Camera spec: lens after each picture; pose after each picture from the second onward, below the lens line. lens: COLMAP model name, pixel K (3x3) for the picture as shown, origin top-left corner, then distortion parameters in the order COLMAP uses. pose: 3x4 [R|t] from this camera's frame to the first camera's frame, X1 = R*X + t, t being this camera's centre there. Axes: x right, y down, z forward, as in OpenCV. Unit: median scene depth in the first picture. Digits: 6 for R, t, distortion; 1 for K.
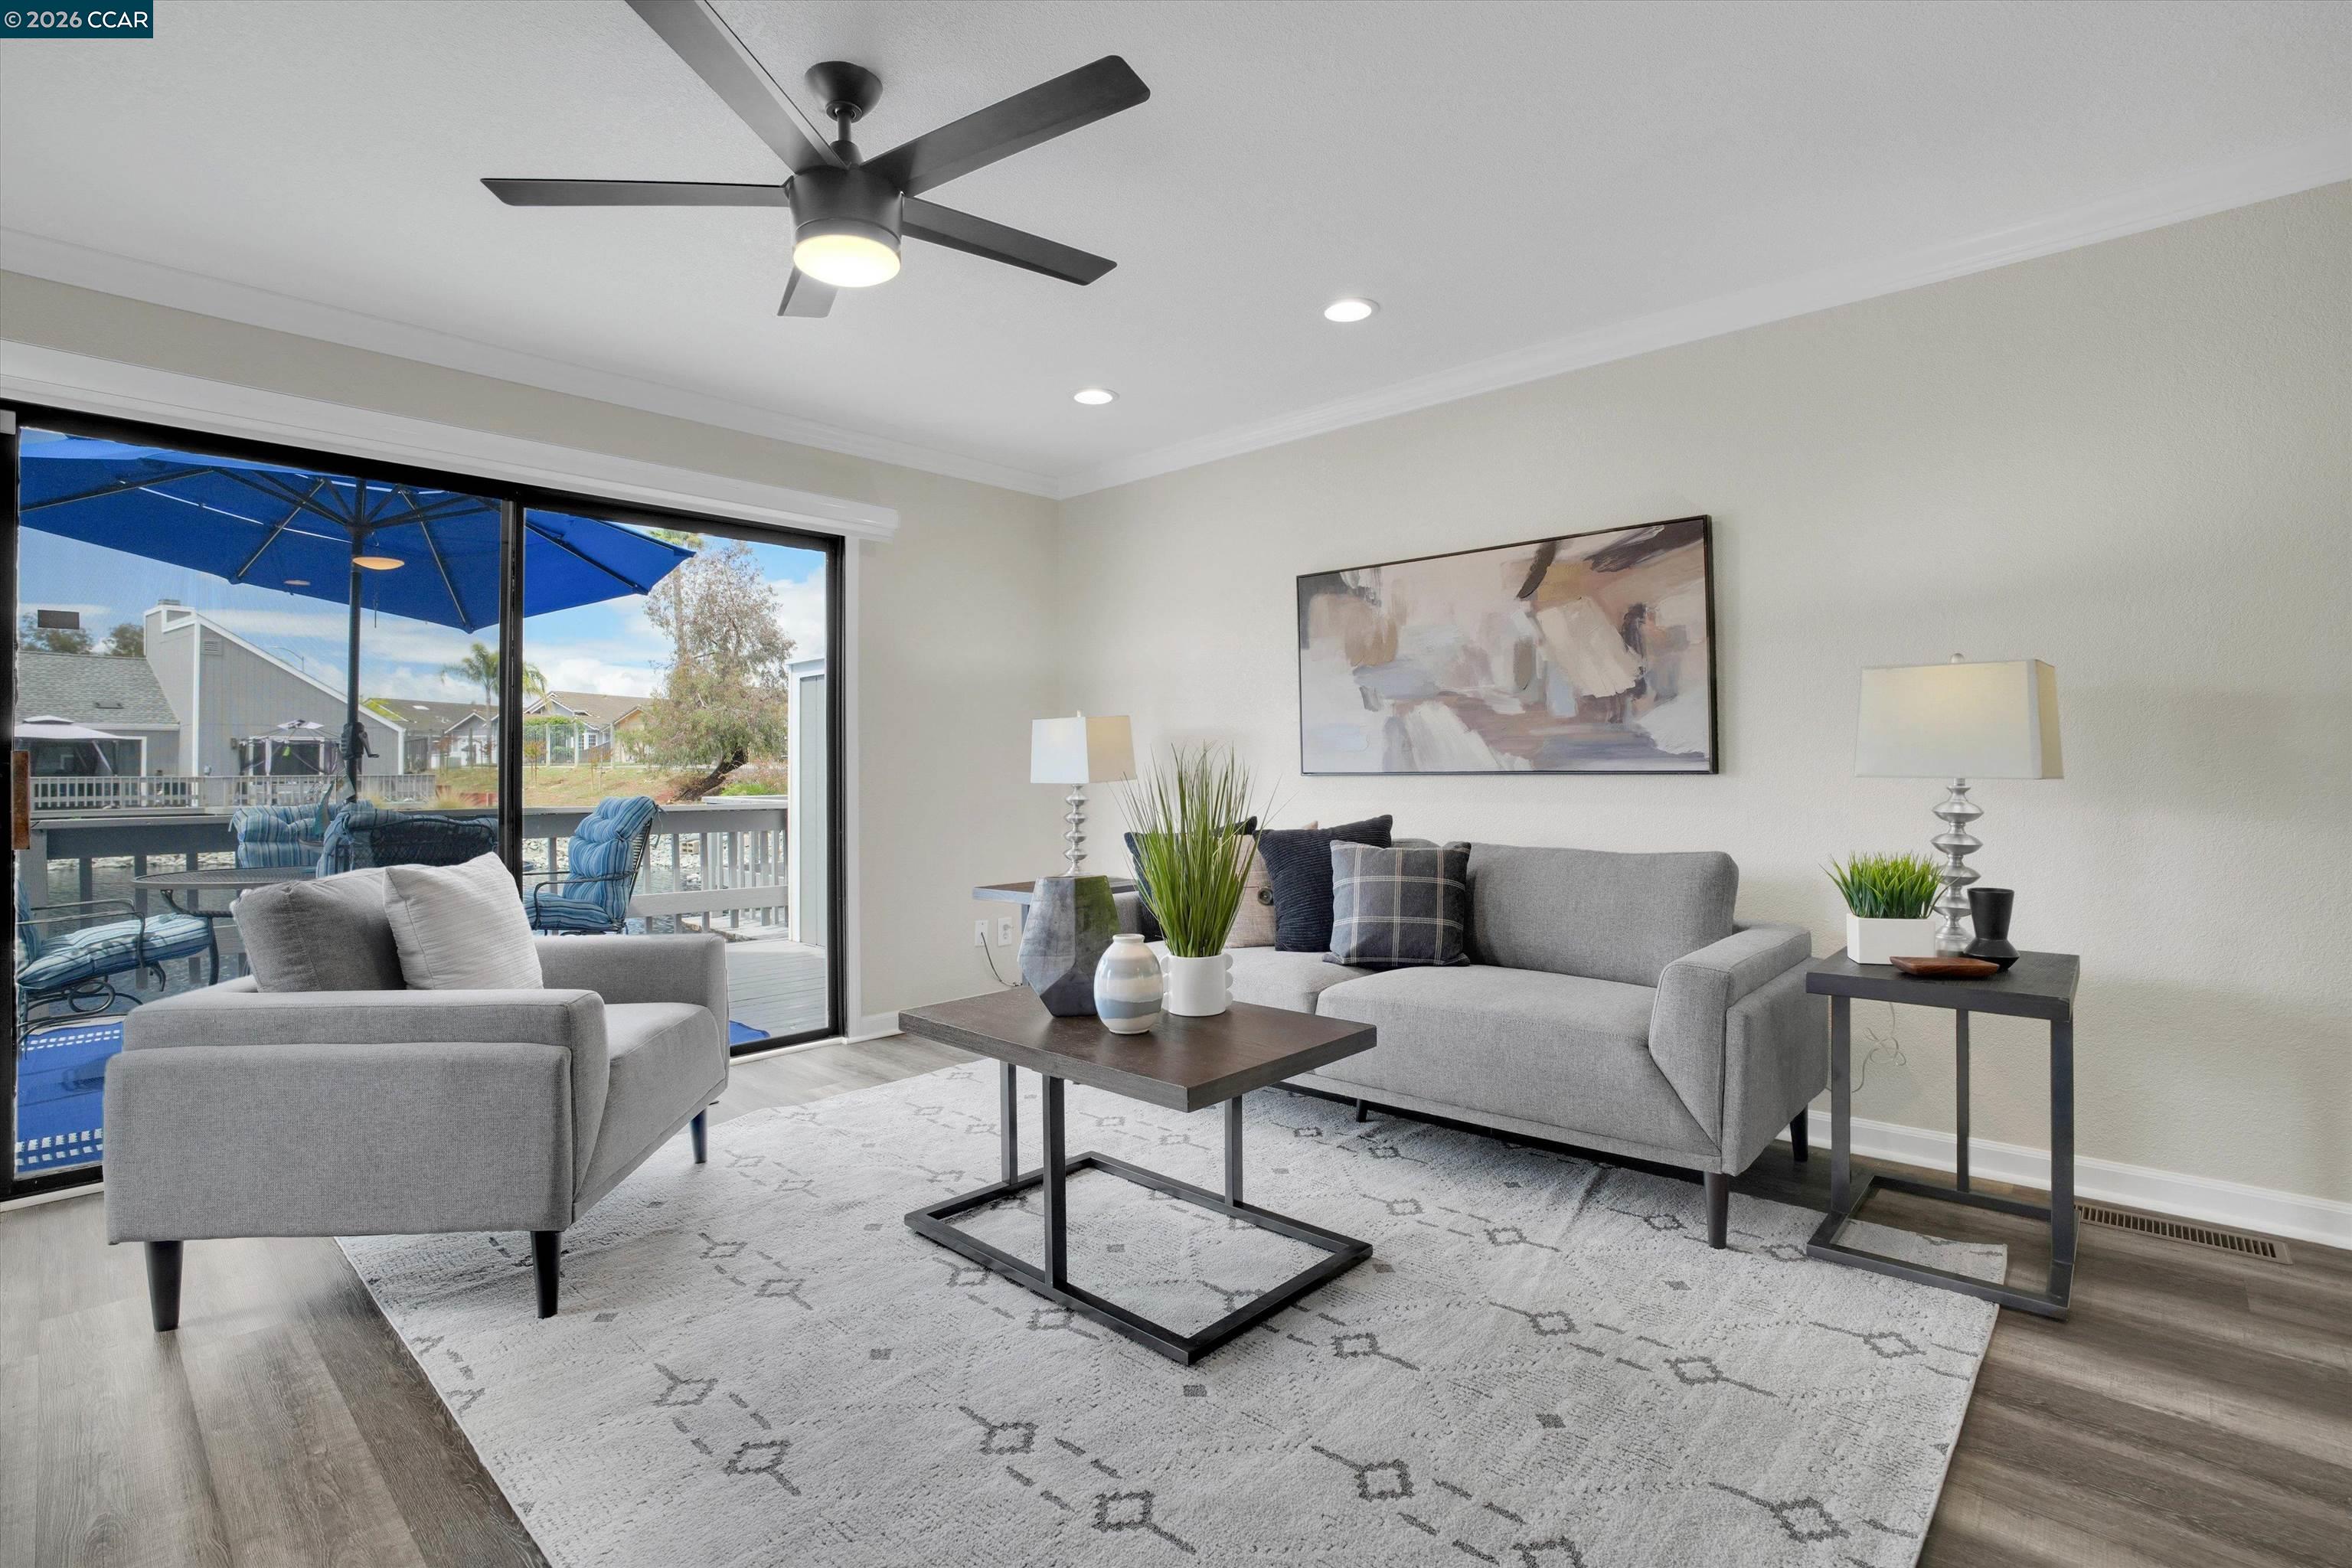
lens RADIAL K [[1098.1, 0, 1177.9], [0, 1098.1, 755.2], [0, 0, 1]] dist [-0.065938, 0.022108]
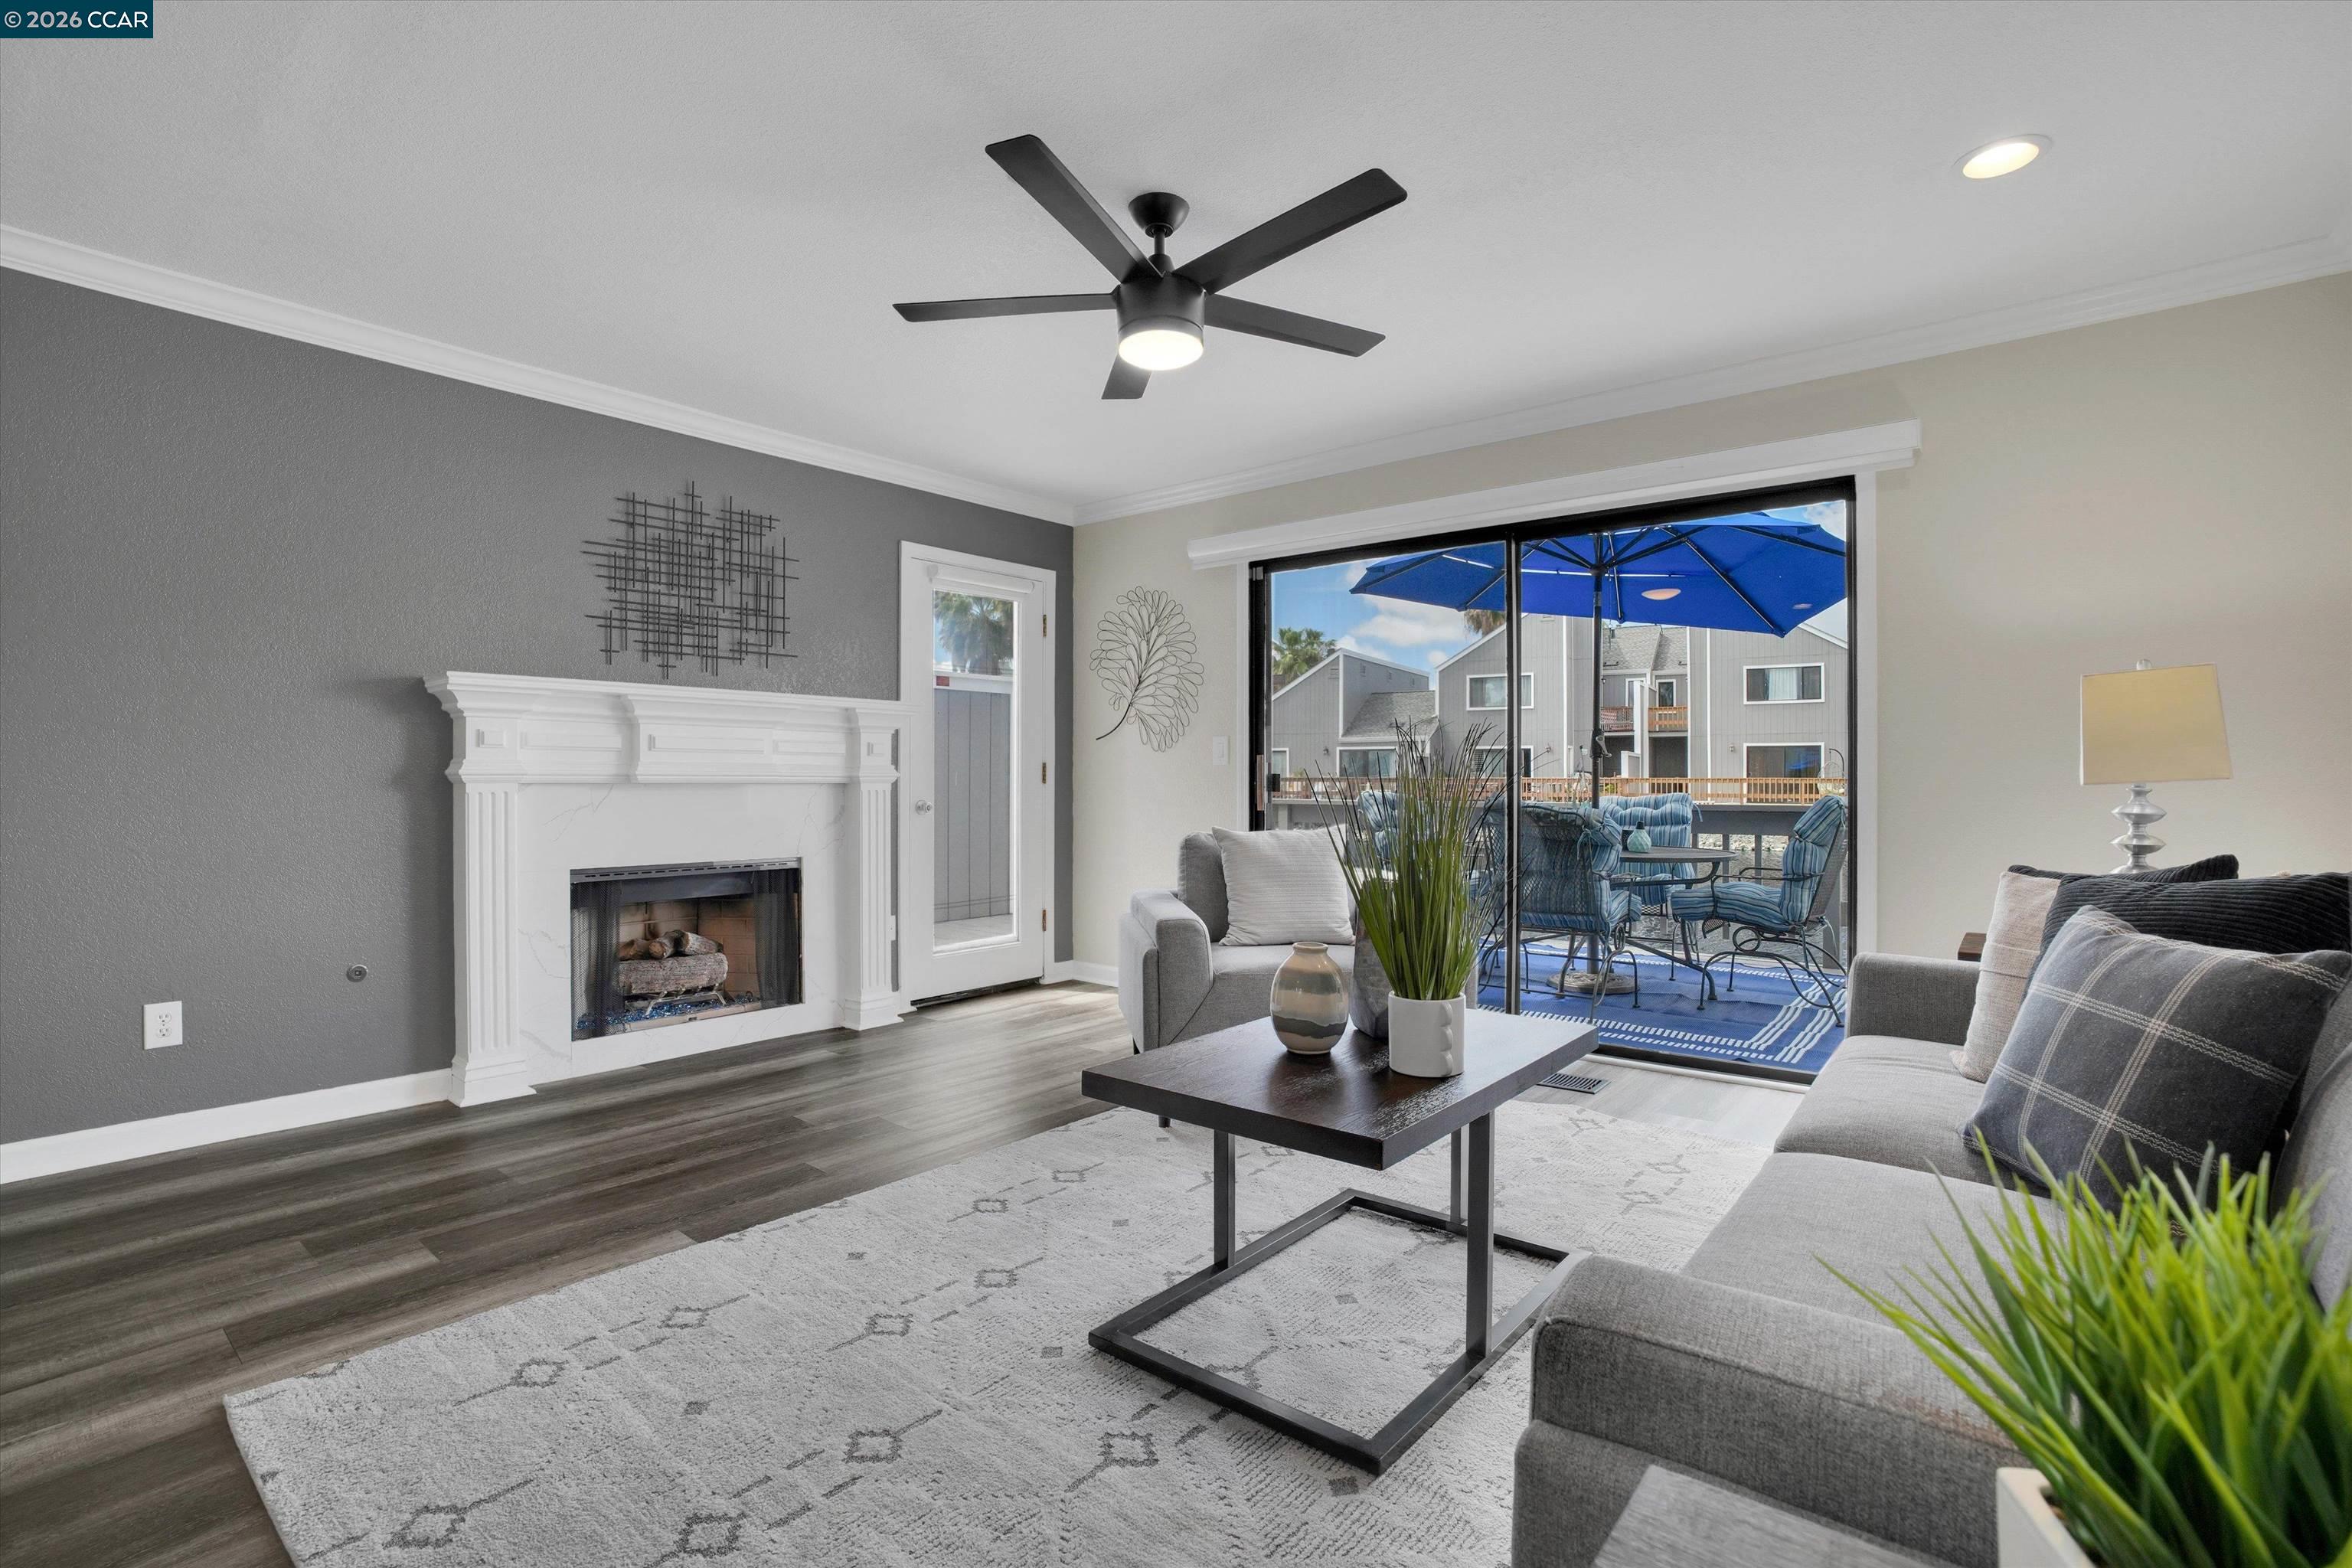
lens RADIAL K [[1098.1, 0, 1183.7], [0, 1098.1, 777.6], [0, 0, 1]] dist [-0.065938, 0.022108]
pose [[0.055877, 0.006619, -0.998416, 0.686976], [0.011074, 0.999912, 0.007249, 0.016859], [0.998376, -0.011462, 0.055799, 0.693084]]
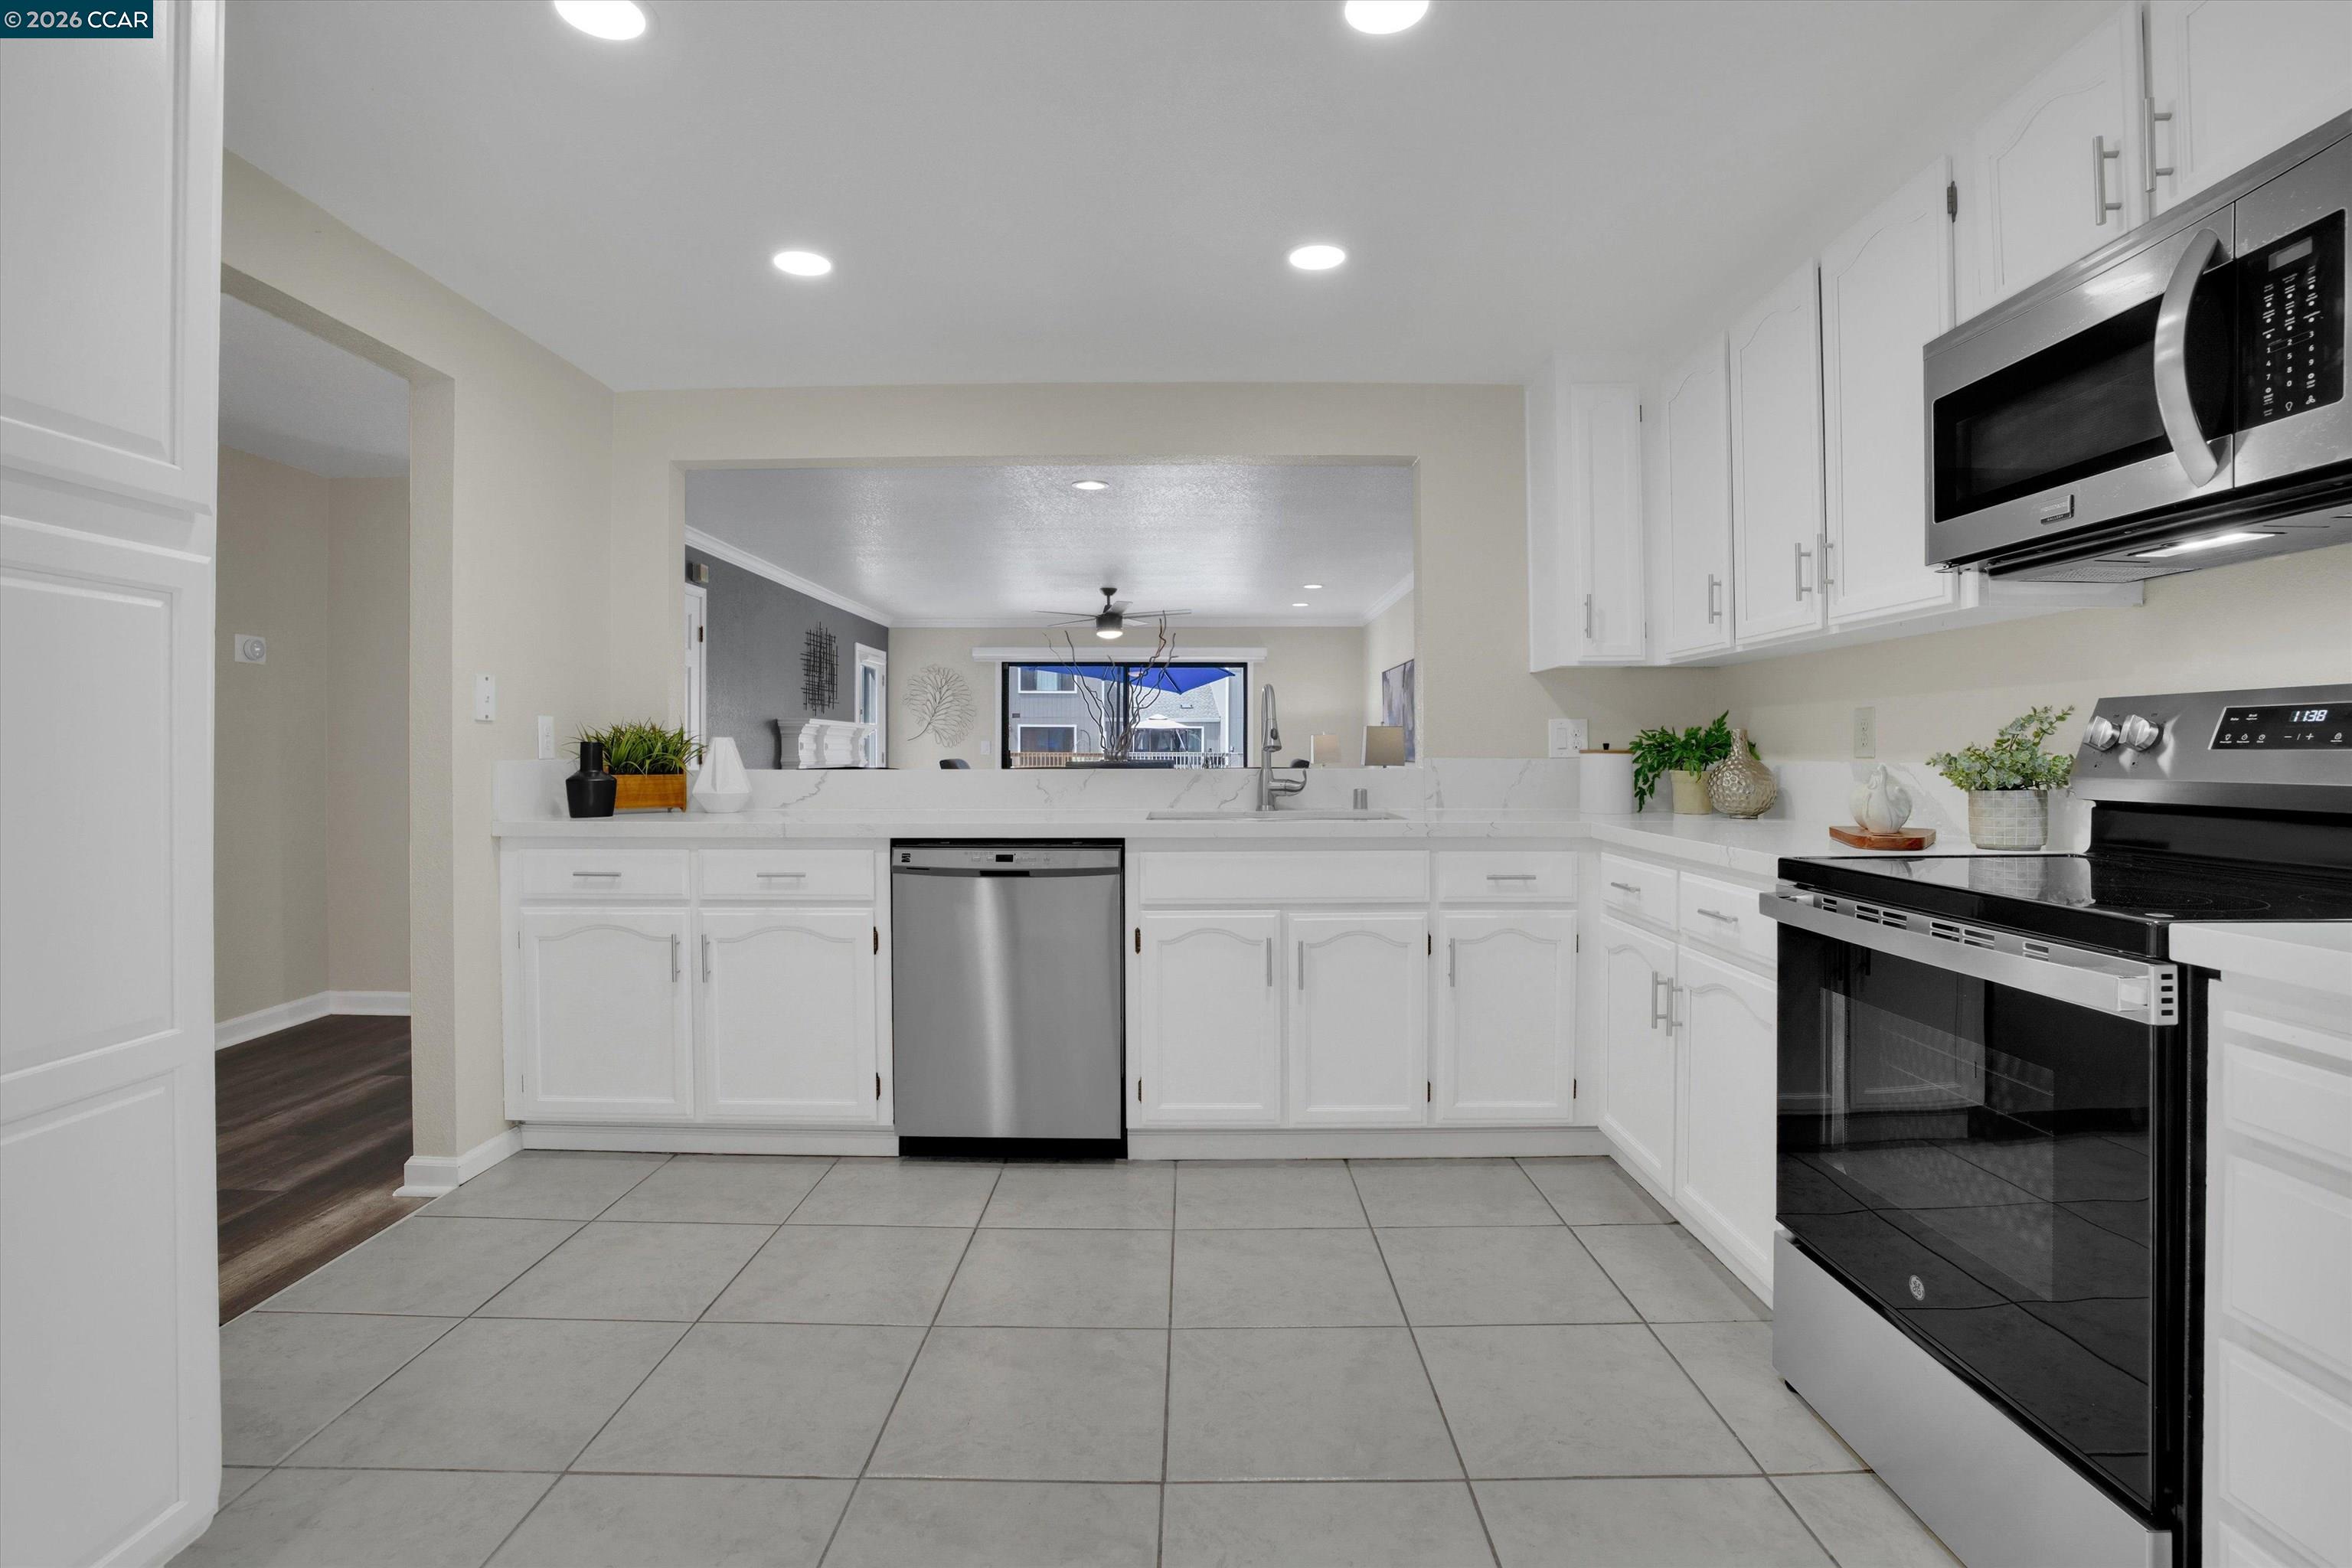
lens RADIAL K [[1098.1, 0, 1178.6], [0, 1098.1, 763.4], [0, 0, 1]] dist [-0.065938, 0.022108]
pose [[0.672996, 0.016692, -0.739458, 2.145270], [0.003065, 0.999674, 0.025355, -0.050800], [0.739640, -0.019330, 0.672726, -1.177505]]
